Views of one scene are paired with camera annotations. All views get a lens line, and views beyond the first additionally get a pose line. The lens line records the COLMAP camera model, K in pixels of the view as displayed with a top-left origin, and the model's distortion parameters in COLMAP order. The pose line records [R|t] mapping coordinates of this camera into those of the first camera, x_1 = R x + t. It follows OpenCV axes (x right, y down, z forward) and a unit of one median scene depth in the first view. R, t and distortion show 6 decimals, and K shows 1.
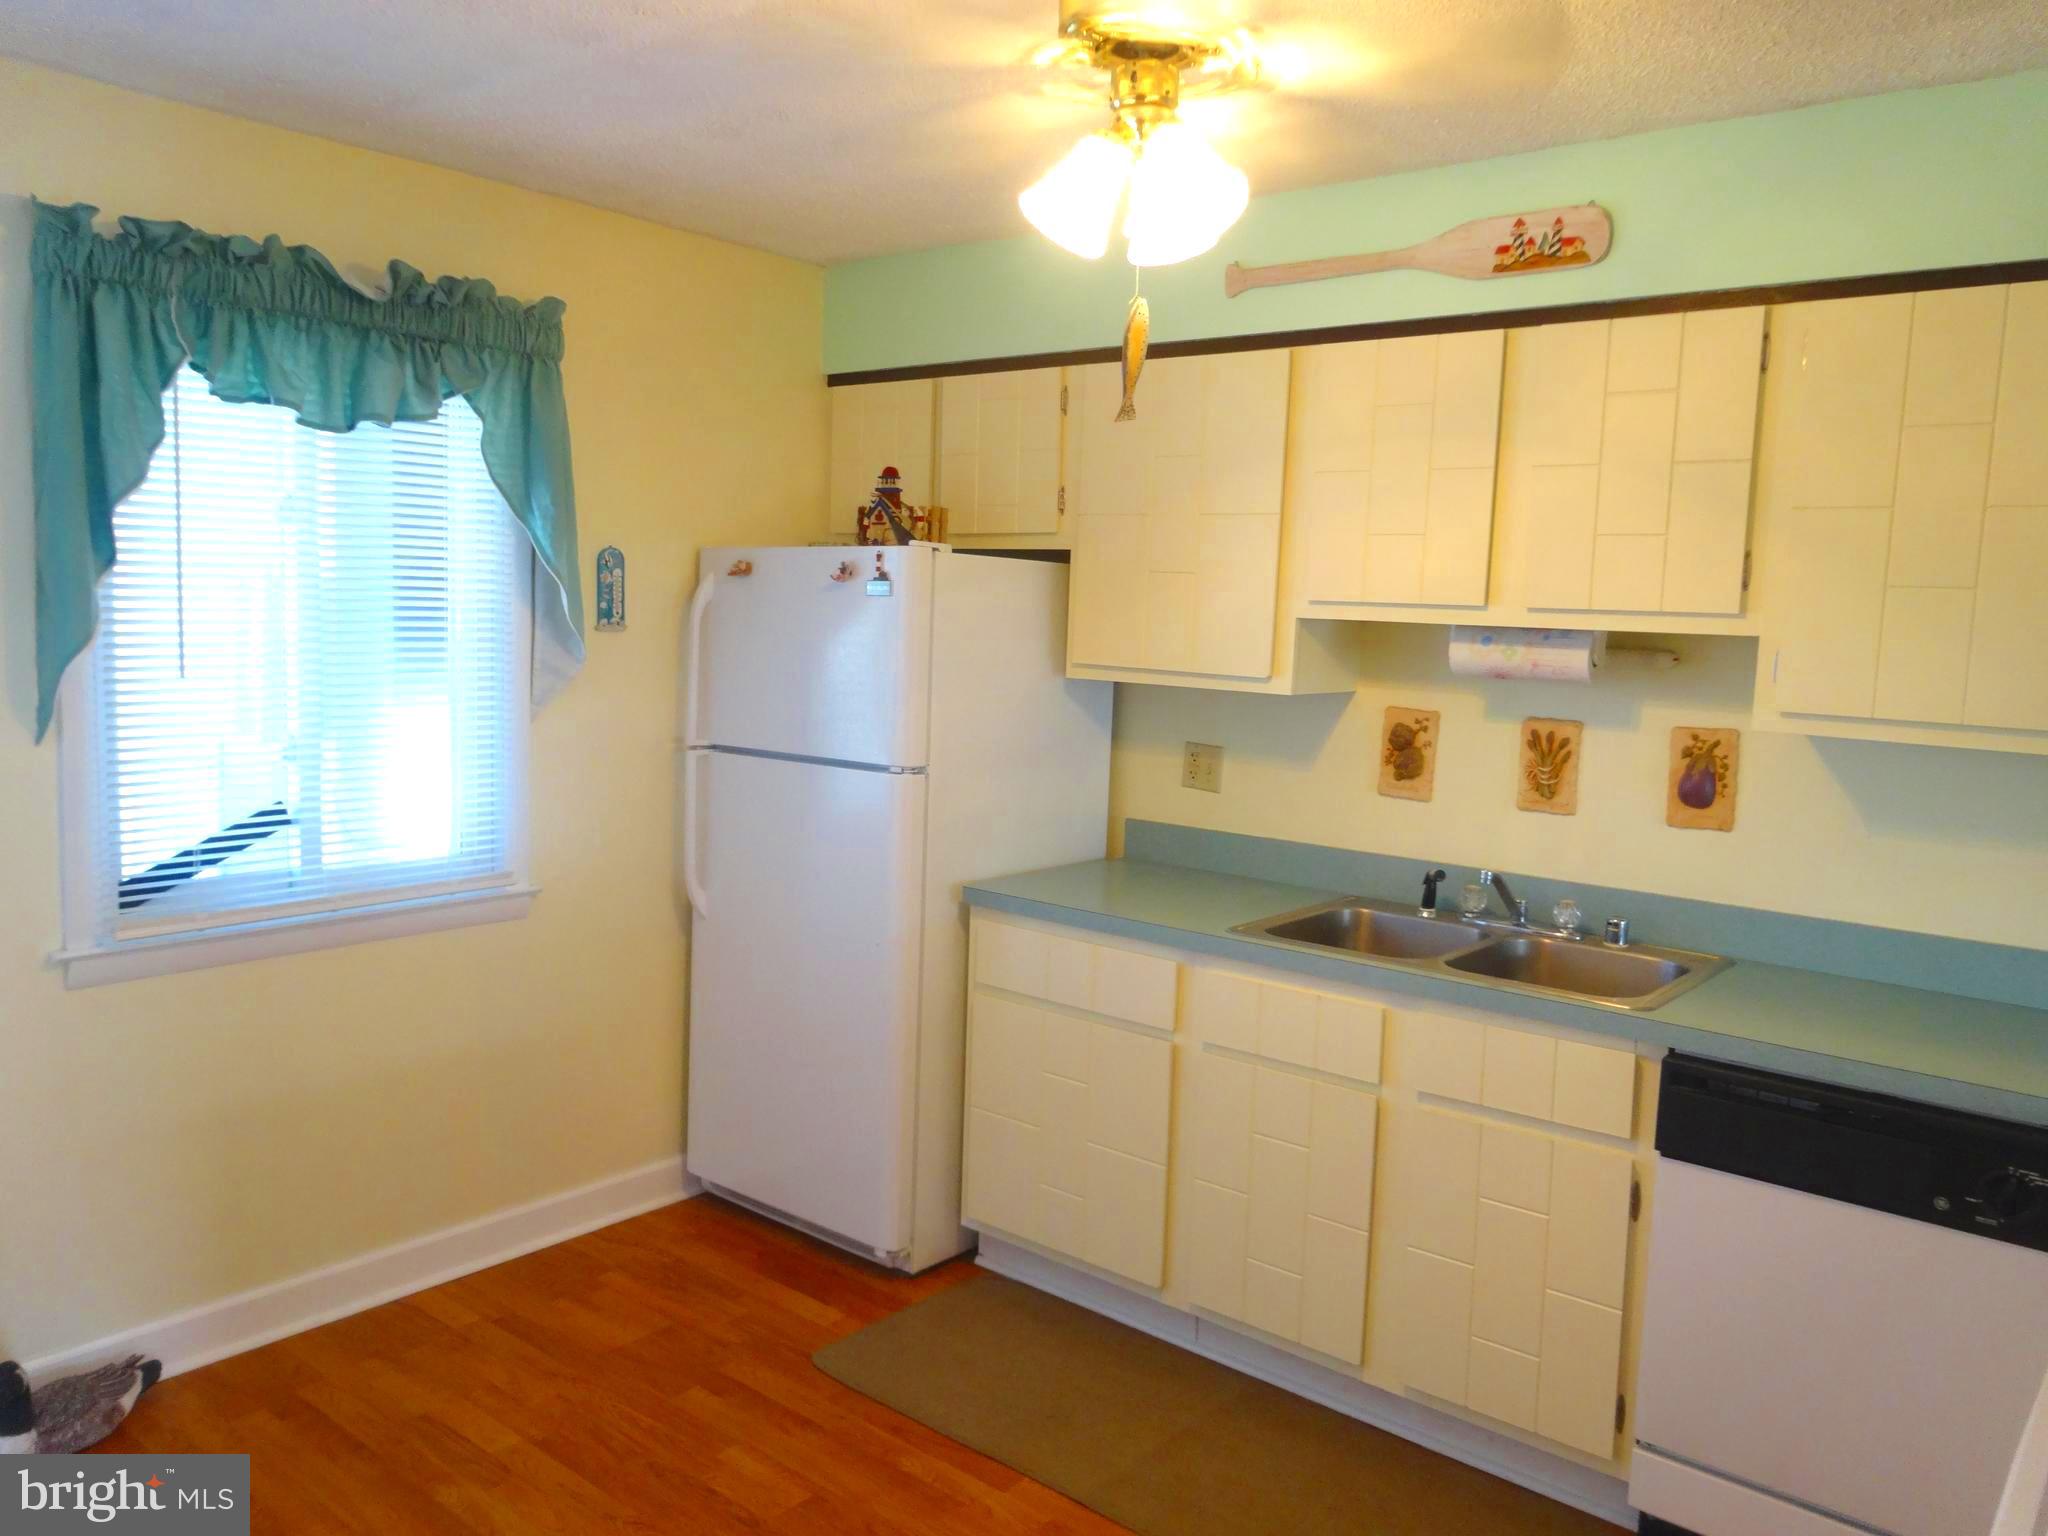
lens RADIAL K [[1516.0, 0, 1017.9], [0, 1516.0, 769.0], [0, 0, 1]] dist [-0.003529, -0.001795]
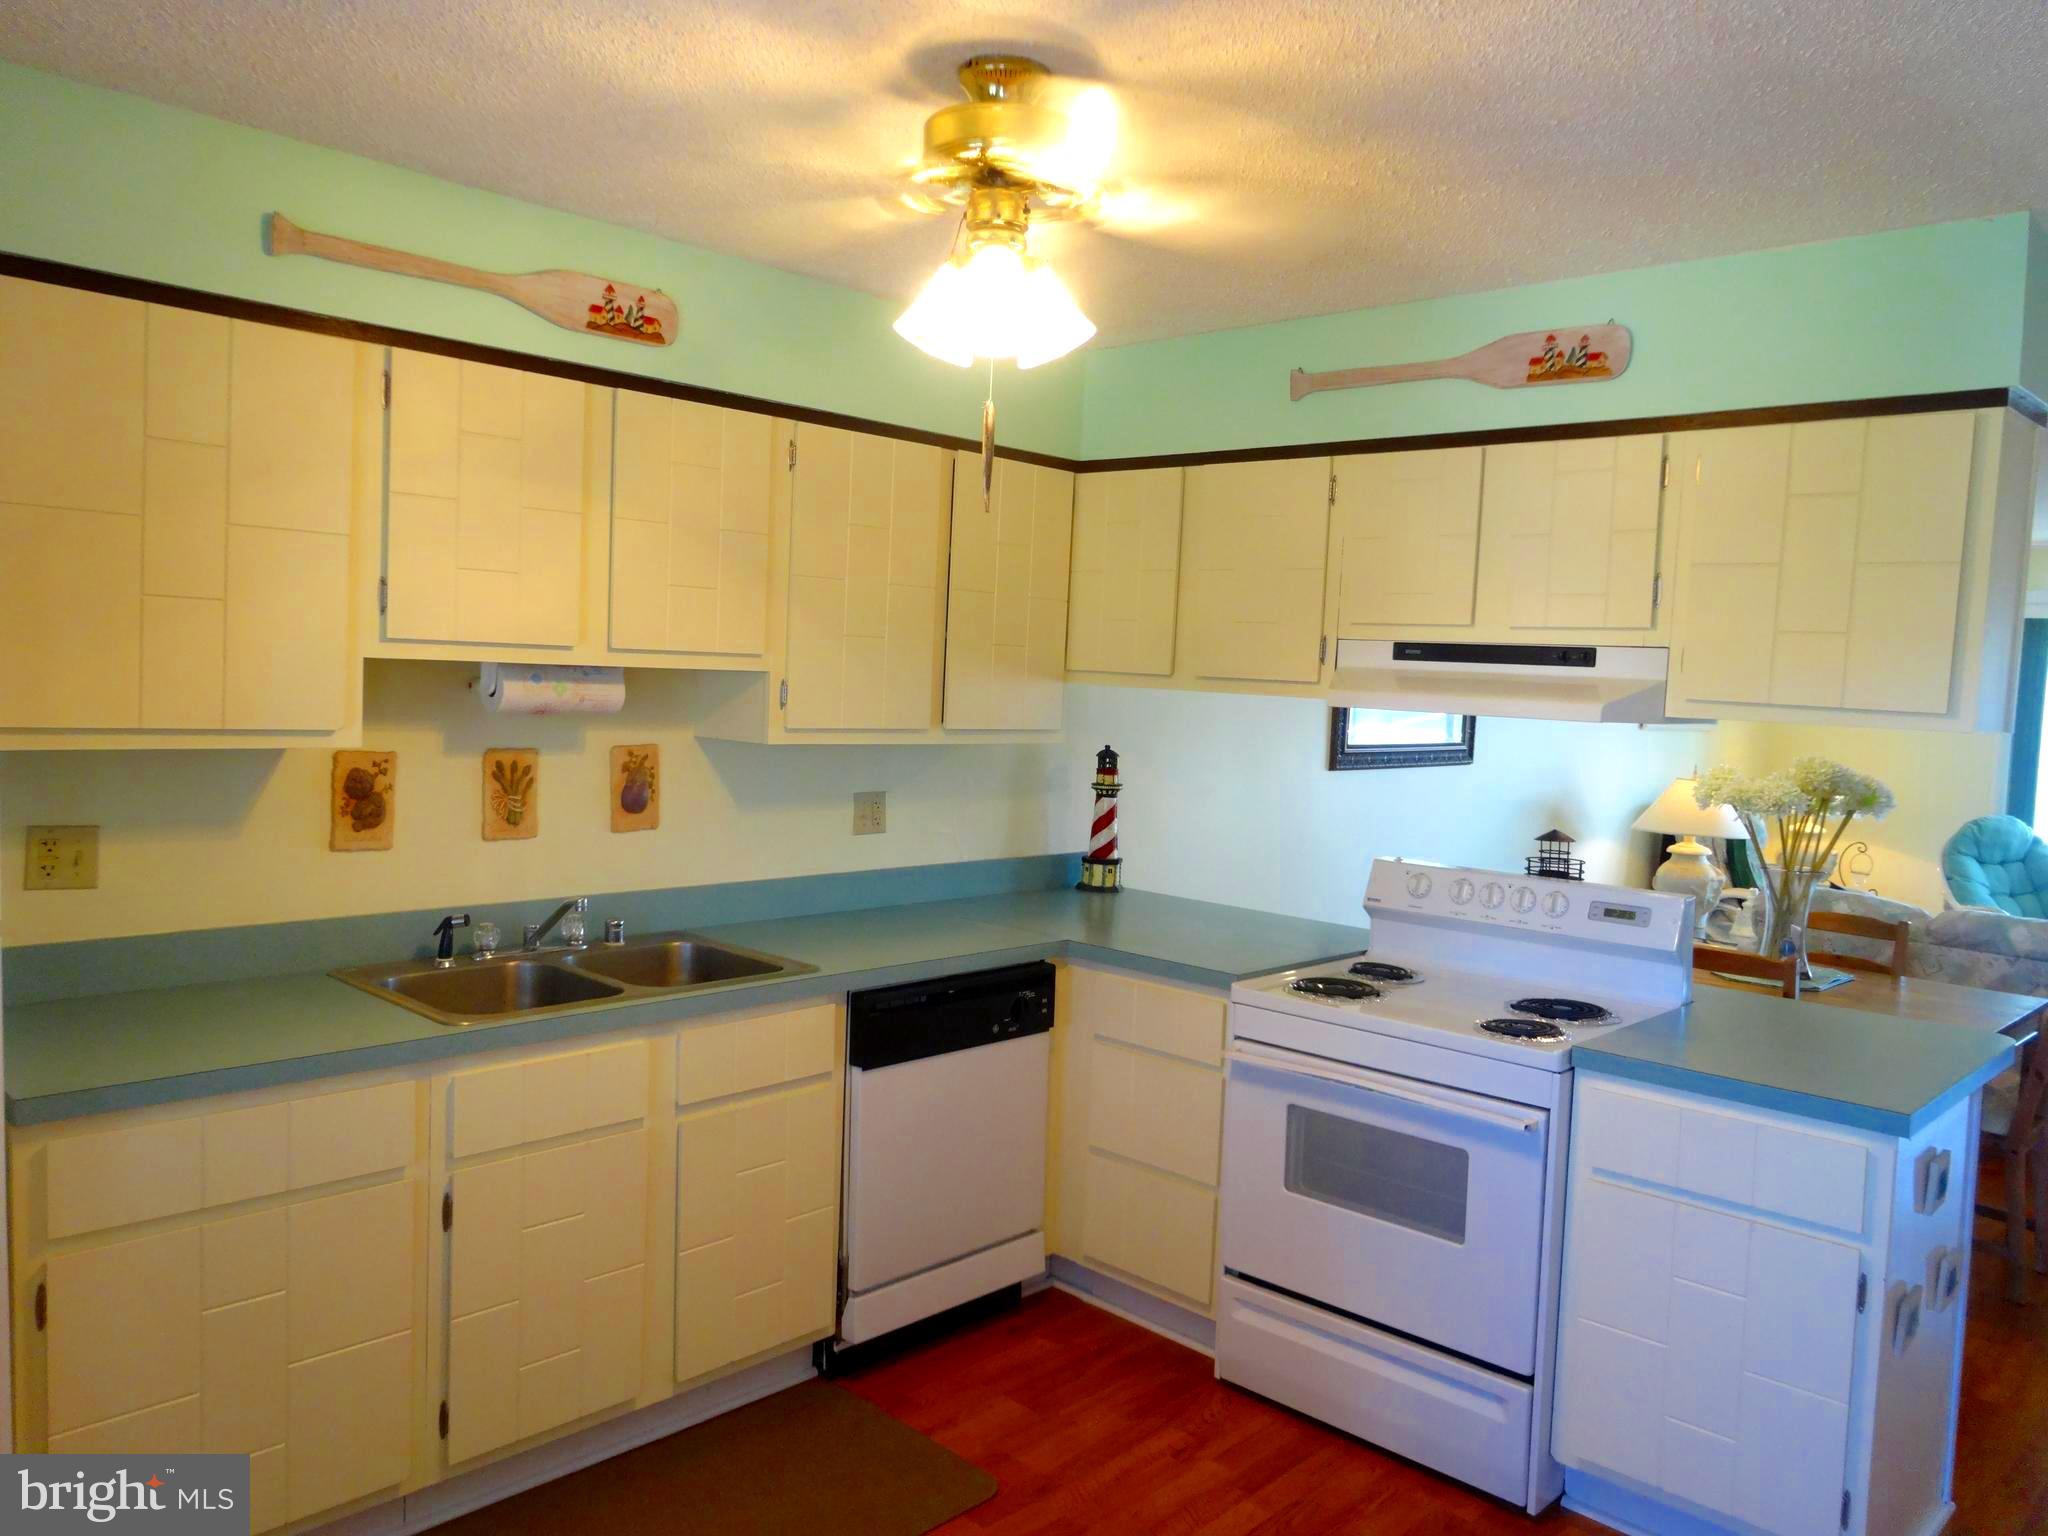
lens RADIAL K [[1516.0, 0, 1017.9], [0, 1516.0, 769.0], [0, 0, 1]] dist [-0.003529, -0.001795]
pose [[0.074006, -0.100776, 0.992153, -0.658043], [0.070127, 0.992944, 0.095626, -0.095010], [-0.994789, 0.062500, 0.080550, 0.578046]]
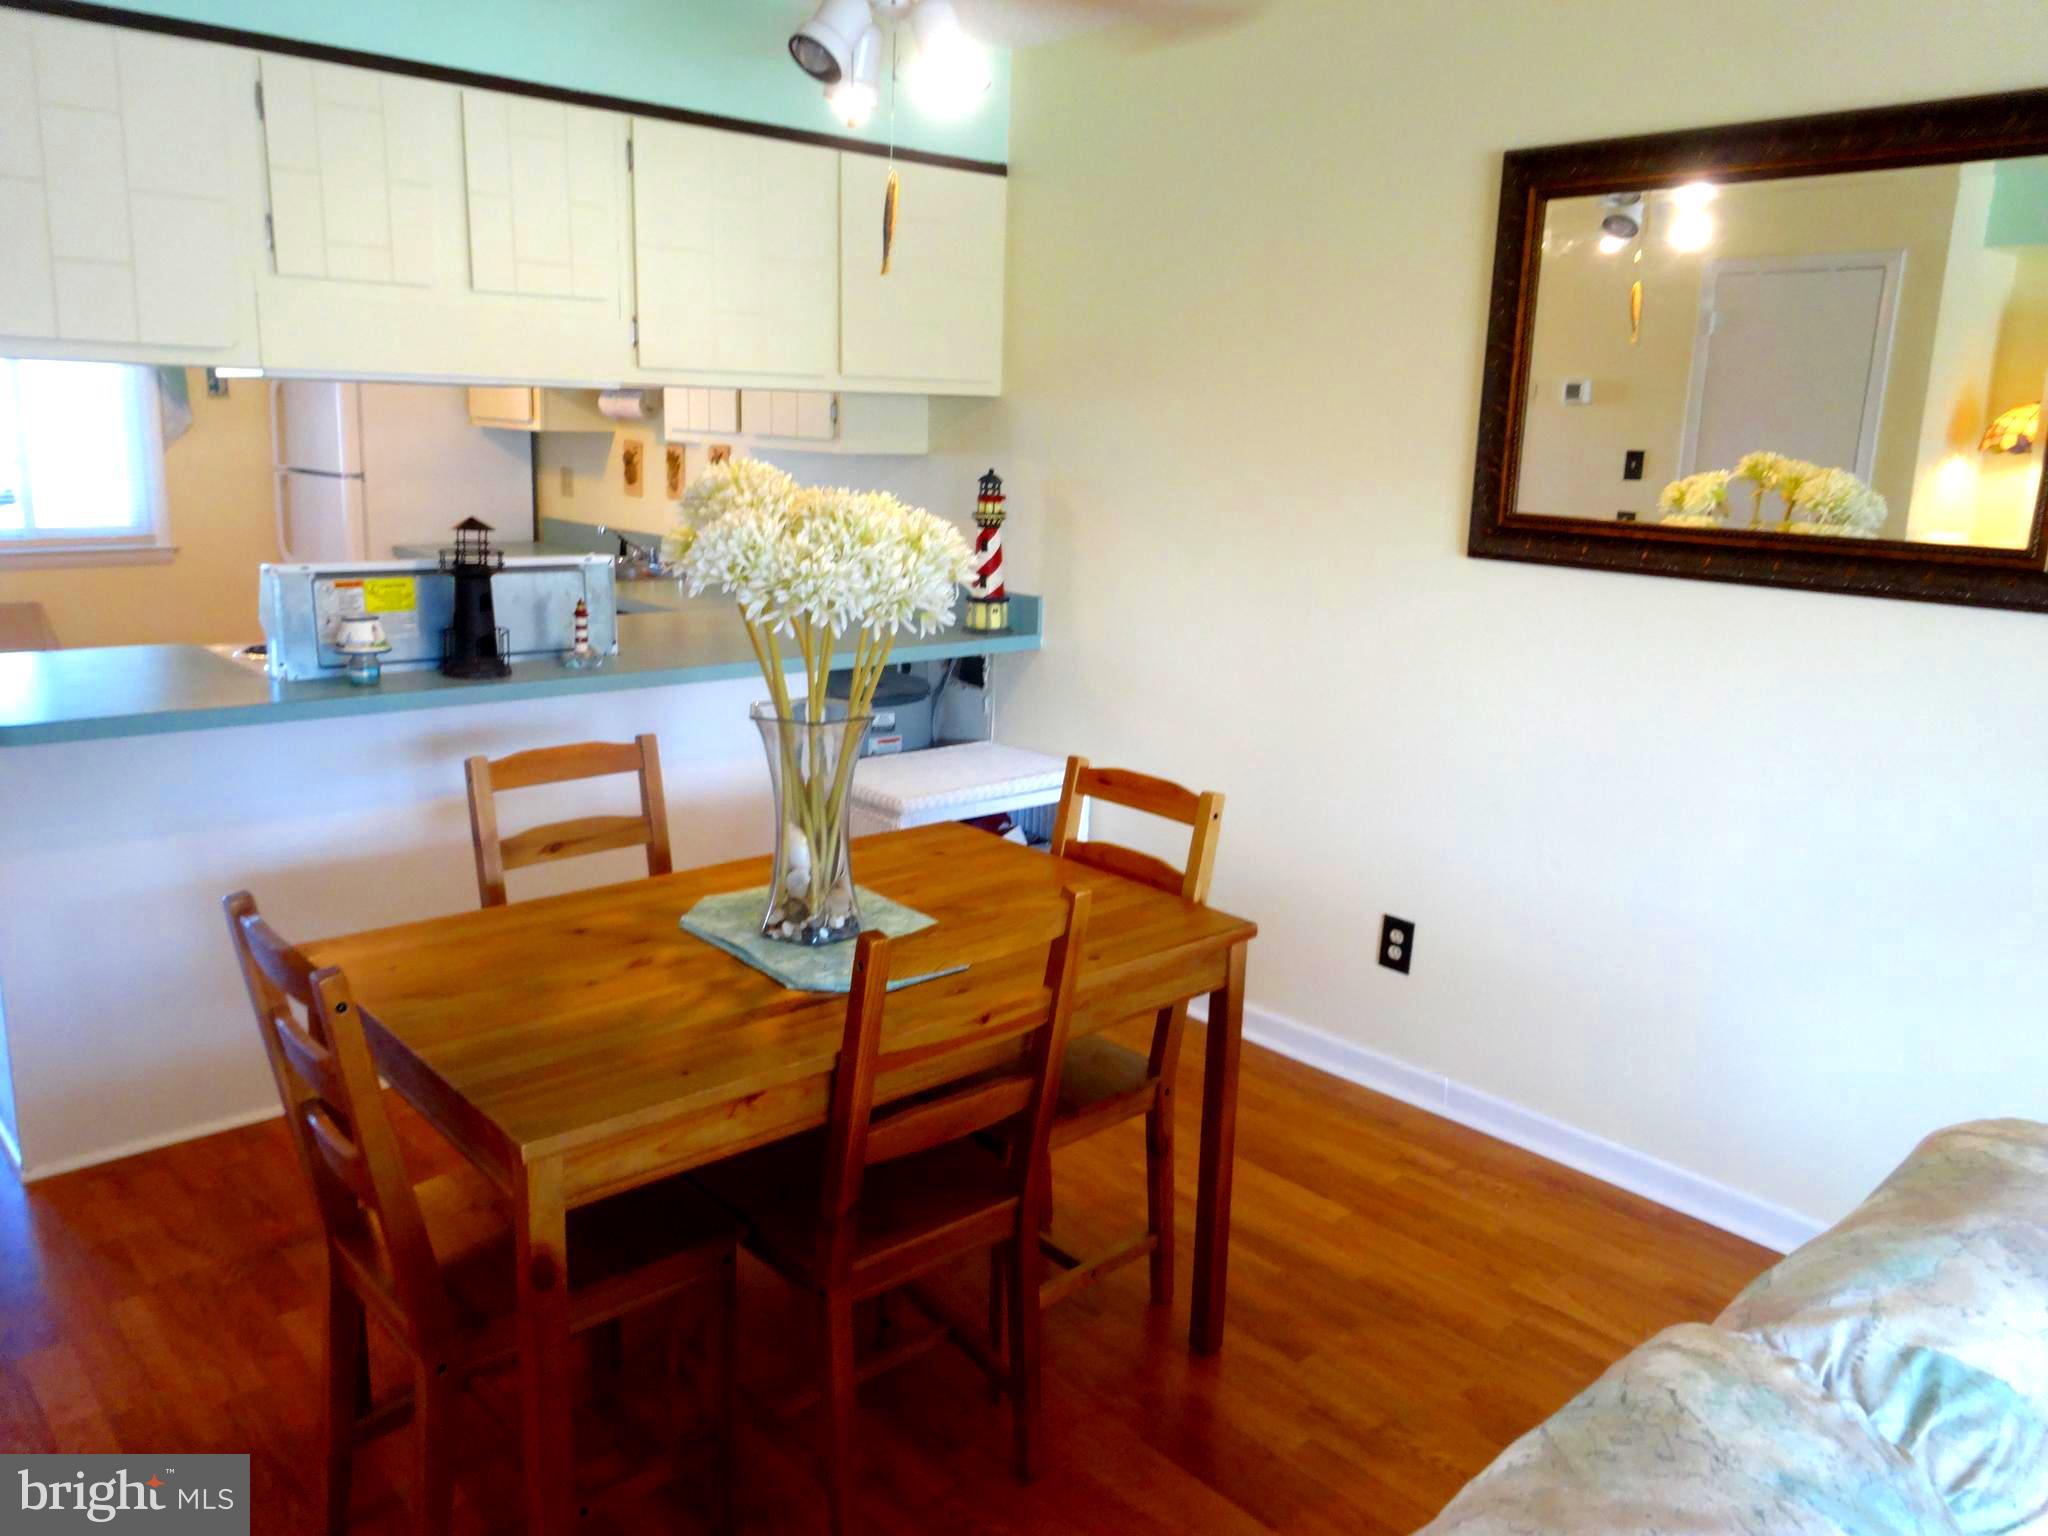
lens RADIAL K [[1503.4, 0, 1029.5], [0, 1503.4, 793.6], [0, 0, 1]] dist [0.000084, -0.040715]
pose [[0.991248, 0.031719, -0.128149, 0.994729], [-0.015026, 0.991506, 0.129190, 0.135783], [0.131158, -0.126134, 0.983304, -0.686567]]
